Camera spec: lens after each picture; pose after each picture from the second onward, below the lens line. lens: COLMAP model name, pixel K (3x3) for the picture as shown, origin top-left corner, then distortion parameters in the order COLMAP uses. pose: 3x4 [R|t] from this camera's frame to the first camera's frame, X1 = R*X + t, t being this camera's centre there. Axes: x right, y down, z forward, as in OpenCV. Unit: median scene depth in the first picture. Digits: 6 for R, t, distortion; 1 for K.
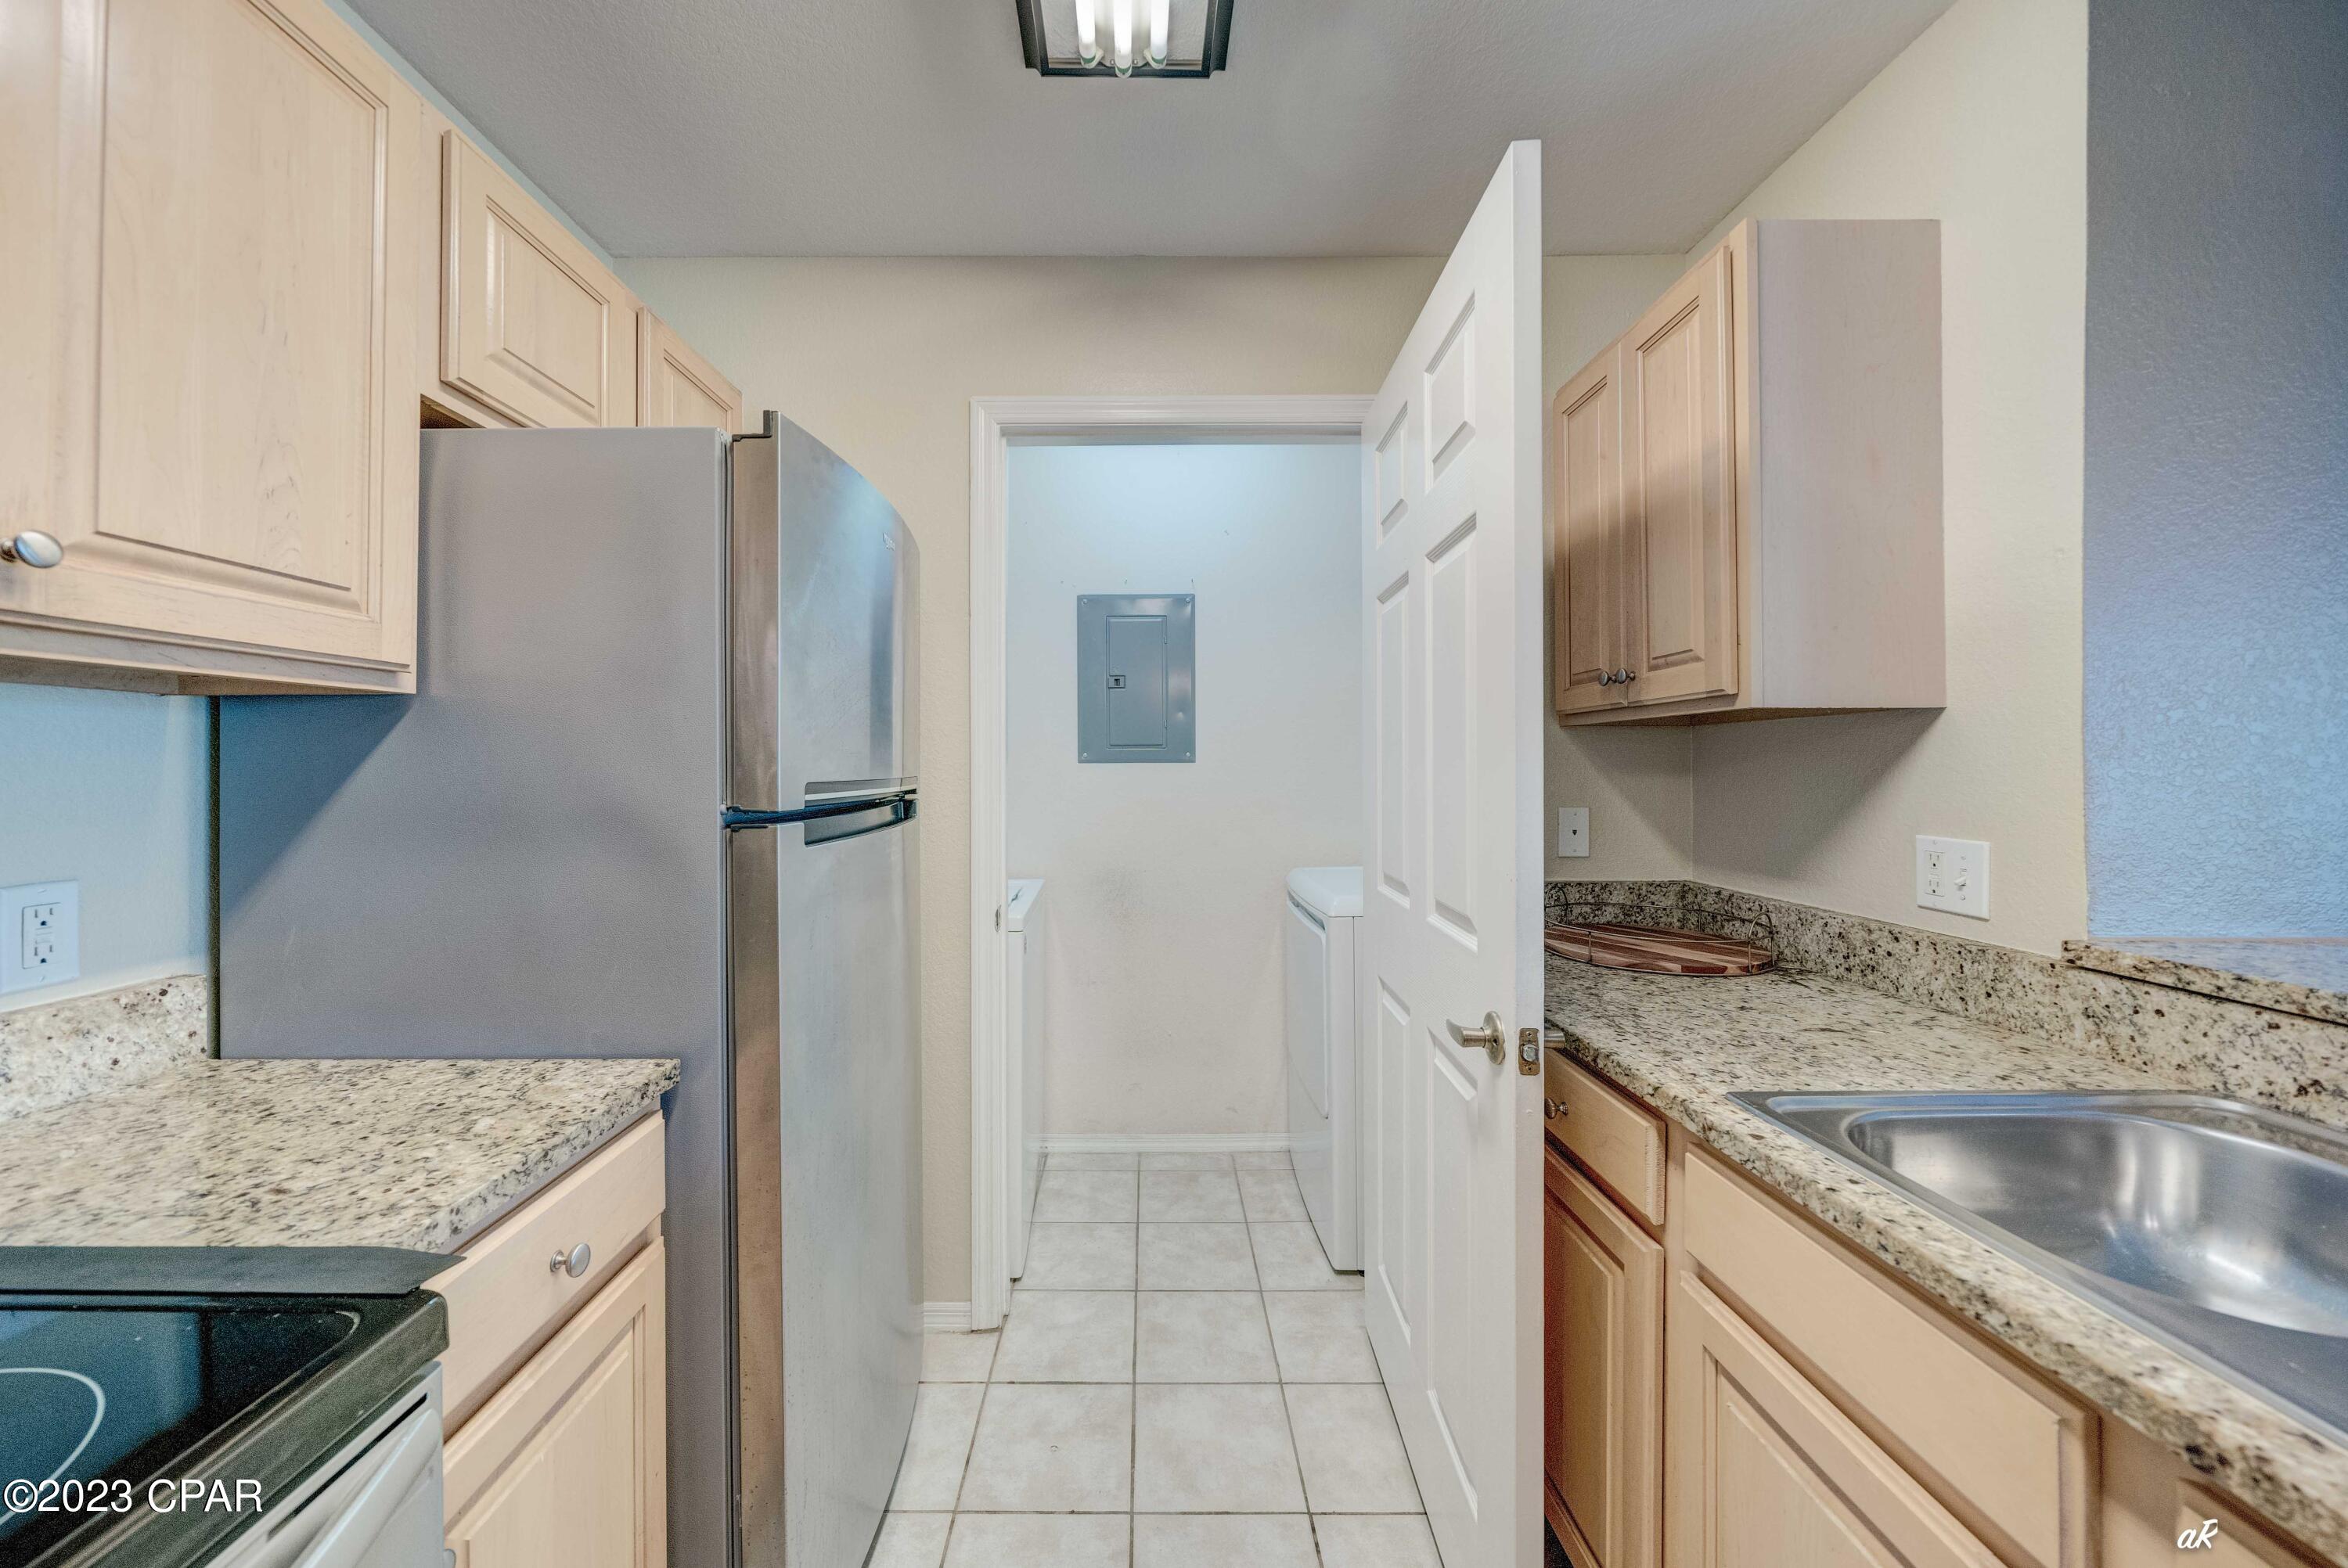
lens RADIAL K [[851.2, 0, 1156.9], [0, 851.2, 763.3], [0, 0, 1]] dist [-0.008129, -0.000238]
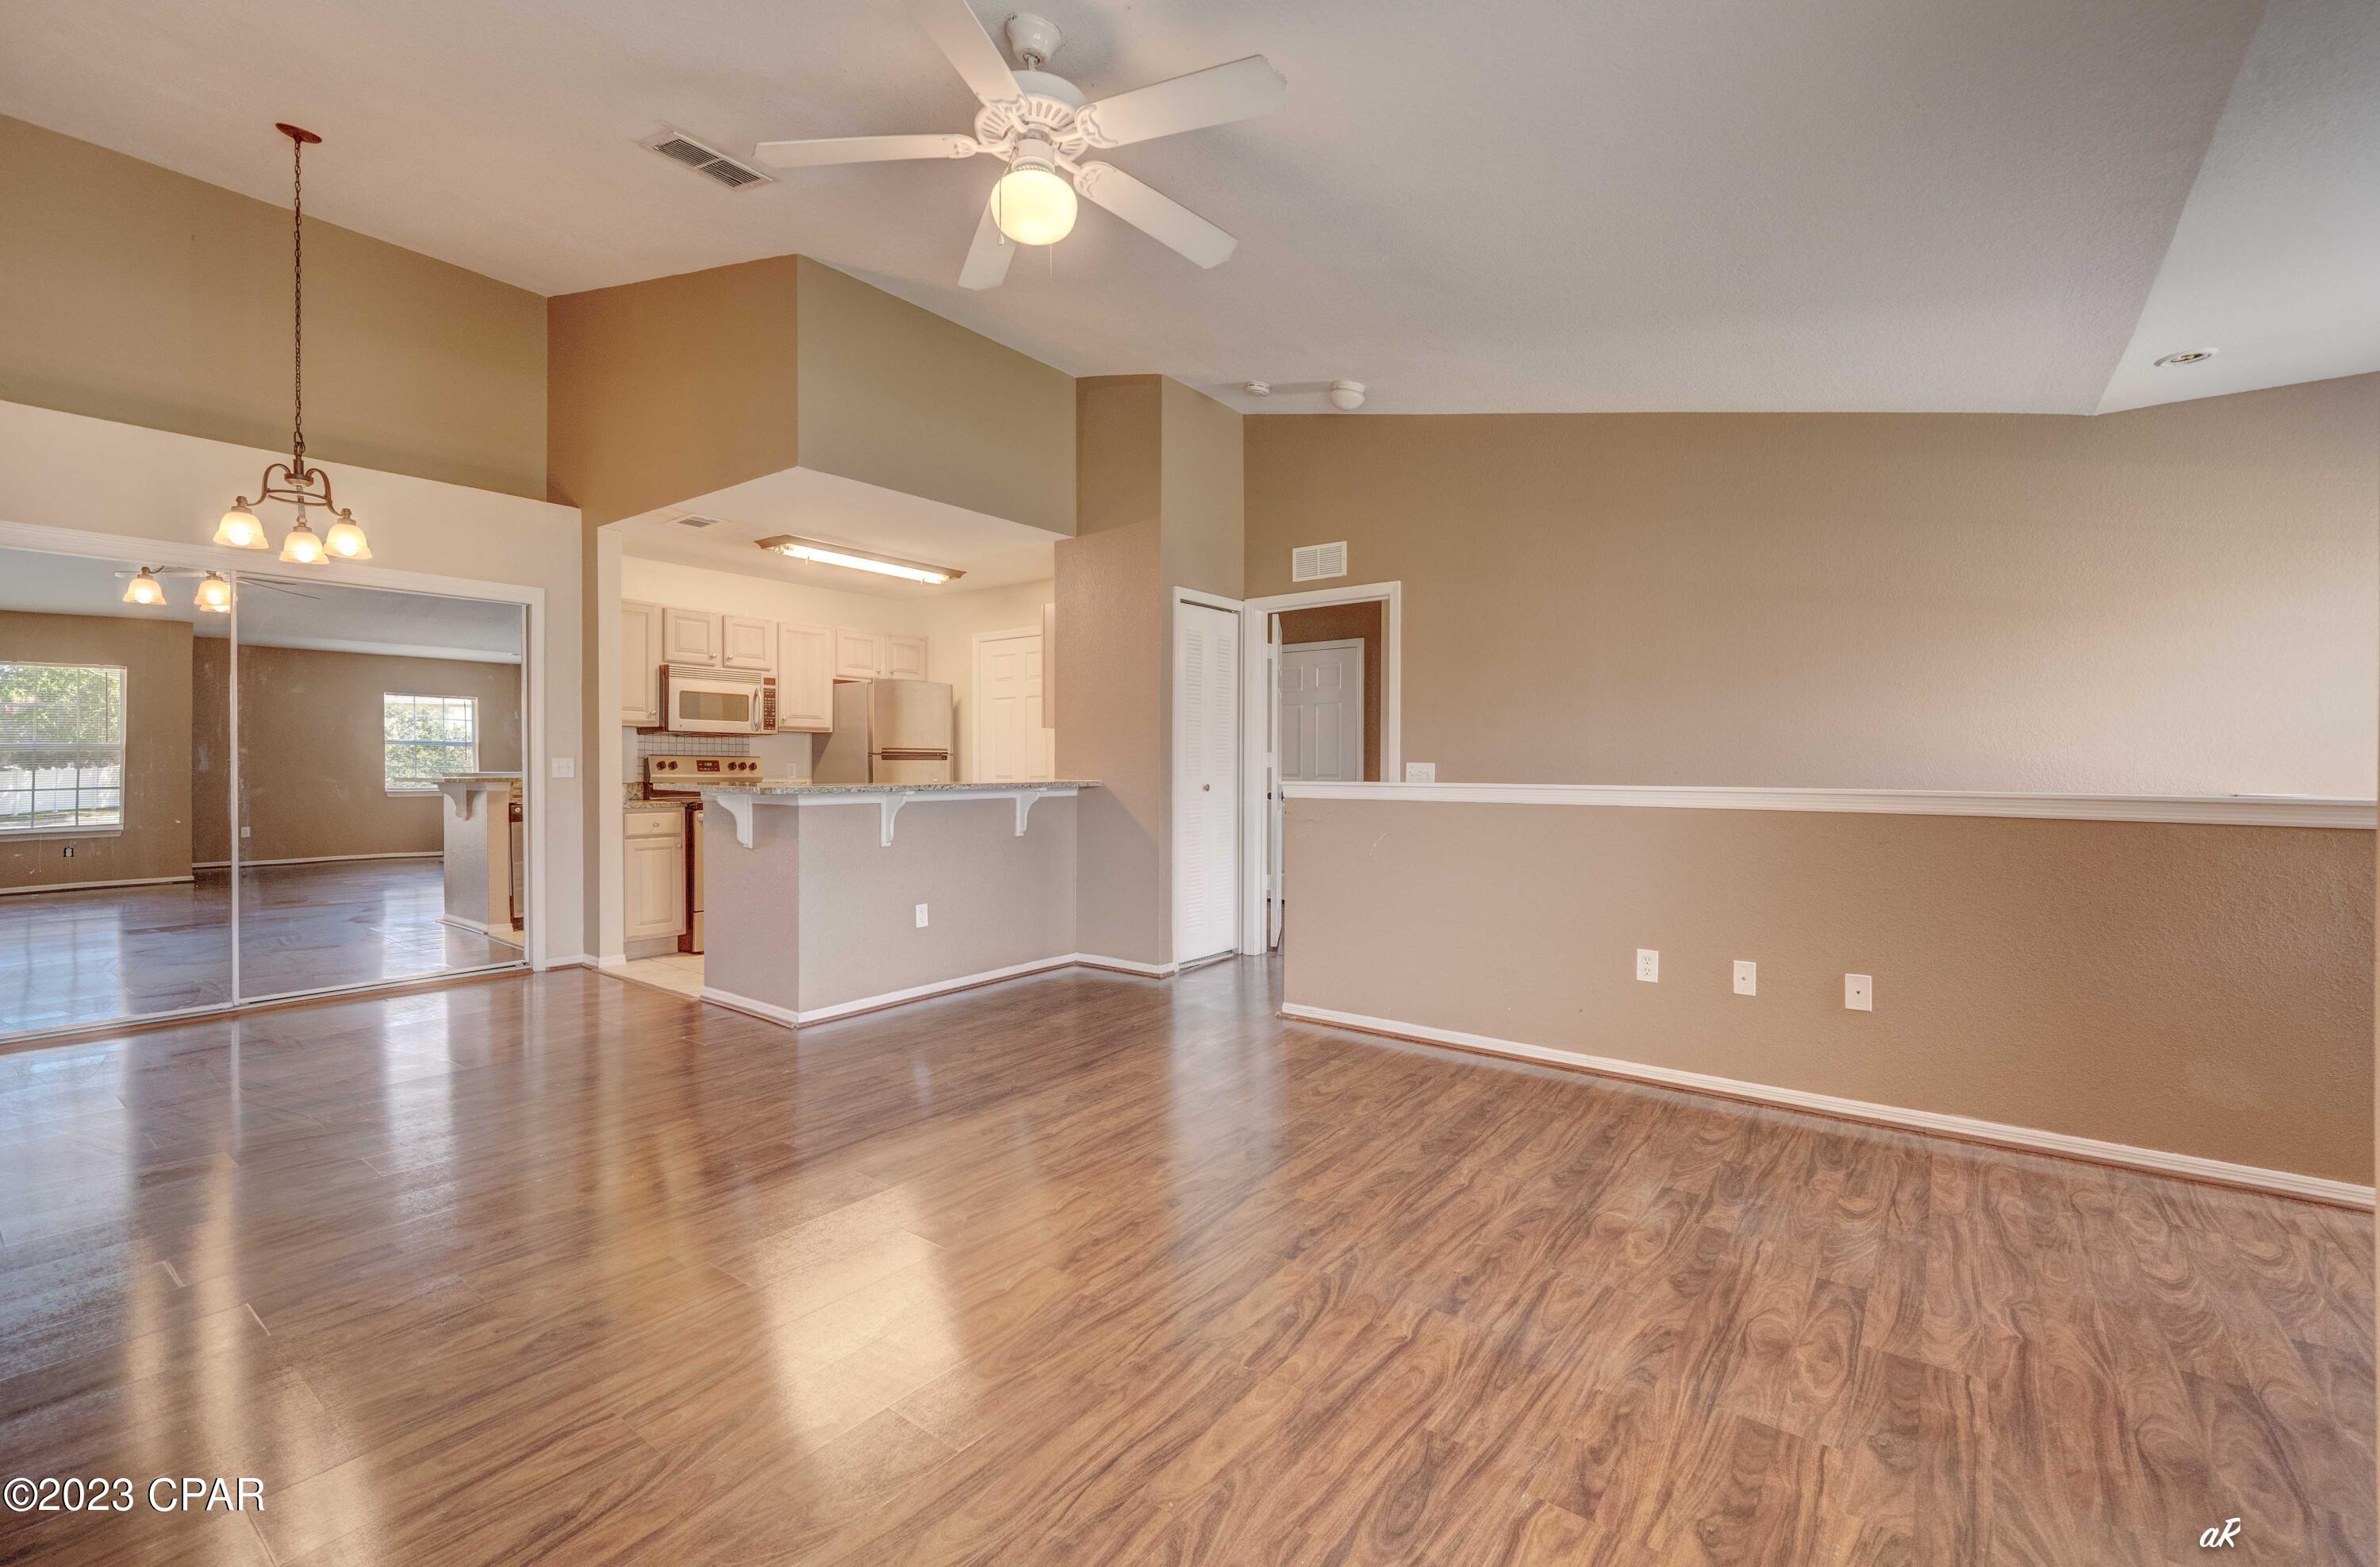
lens RADIAL K [[1014.6, 0, 1160.4], [0, 1014.6, 770.5], [0, 0, 1]] dist [0.001372, 0.001042]
pose [[0.783241, 0.005883, -0.621690, 4.826184], [-0.001777, 0.999972, 0.007224, 0.116386], [0.621716, -0.004553, 0.783230, -2.817330]]
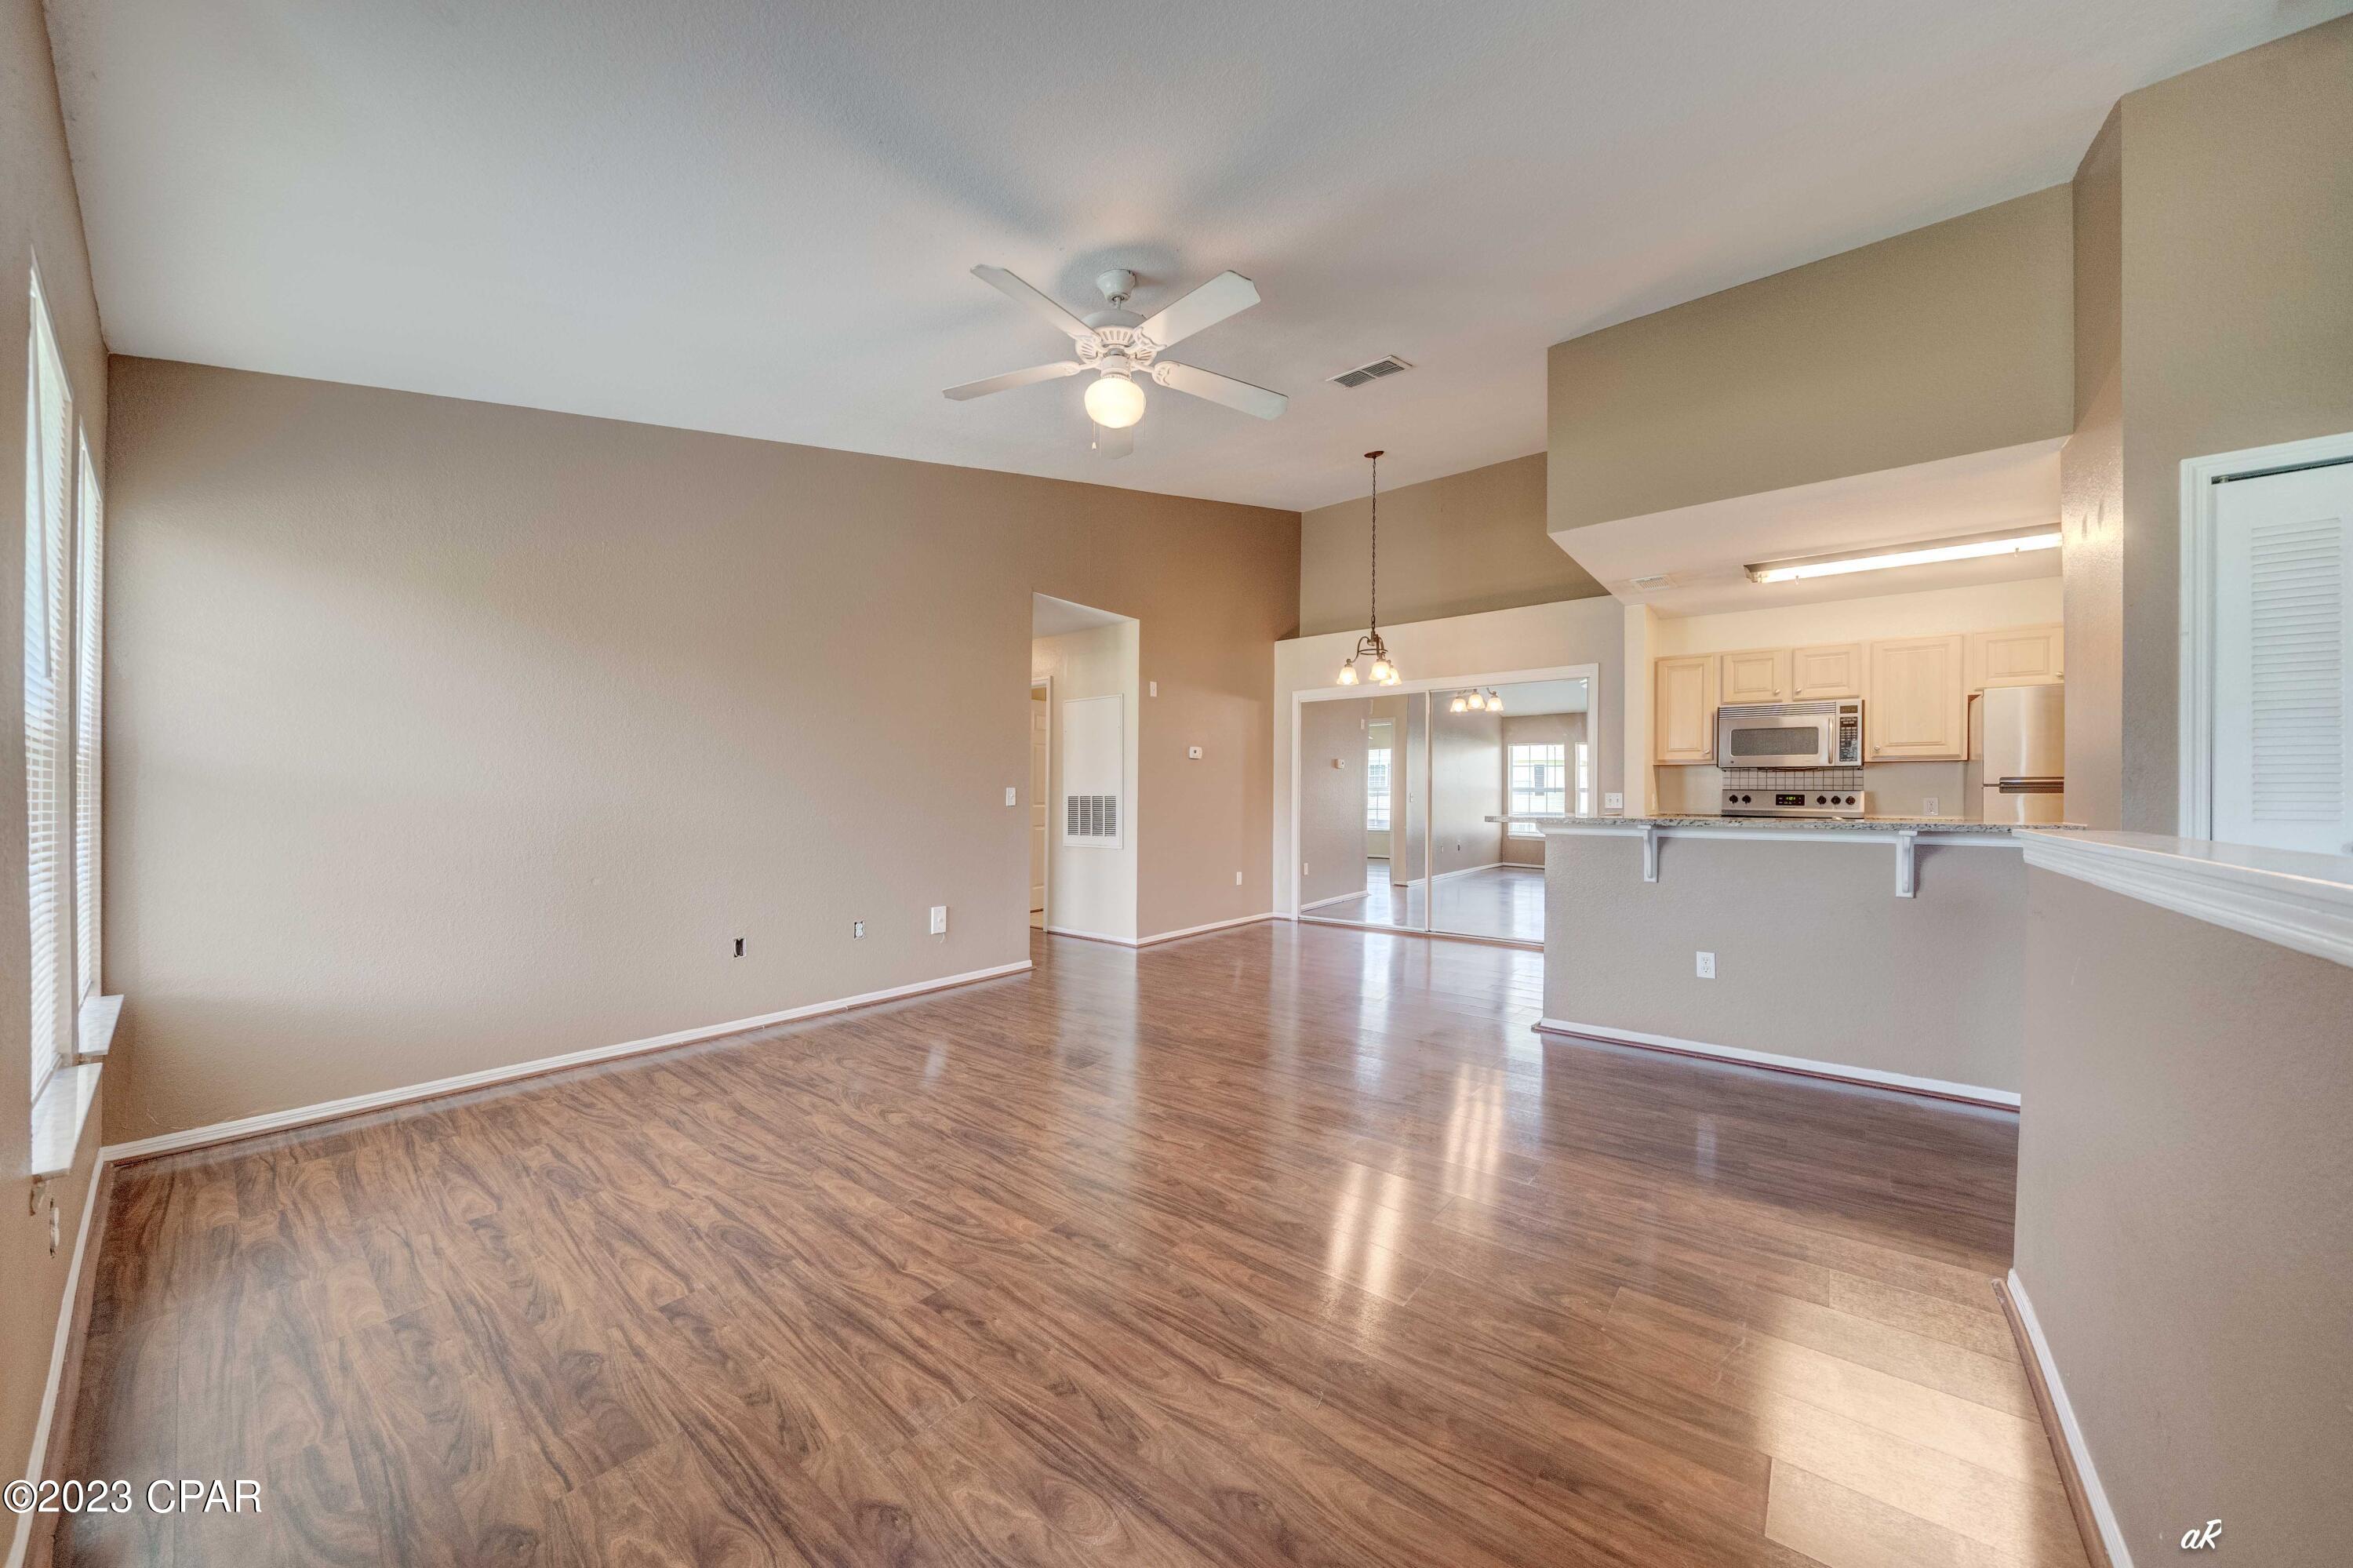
lens RADIAL K [[799.6, 0, 1178.9], [0, 799.6, 792.8], [0, 0, 1]] dist [-0.002273, -0.000147]
pose [[-0.633035, -0.004435, -0.774111, 5.006959], [-0.002770, 0.999990, -0.003463, 0.120994], [0.774118, -0.000048, -0.633041, 0.398639]]
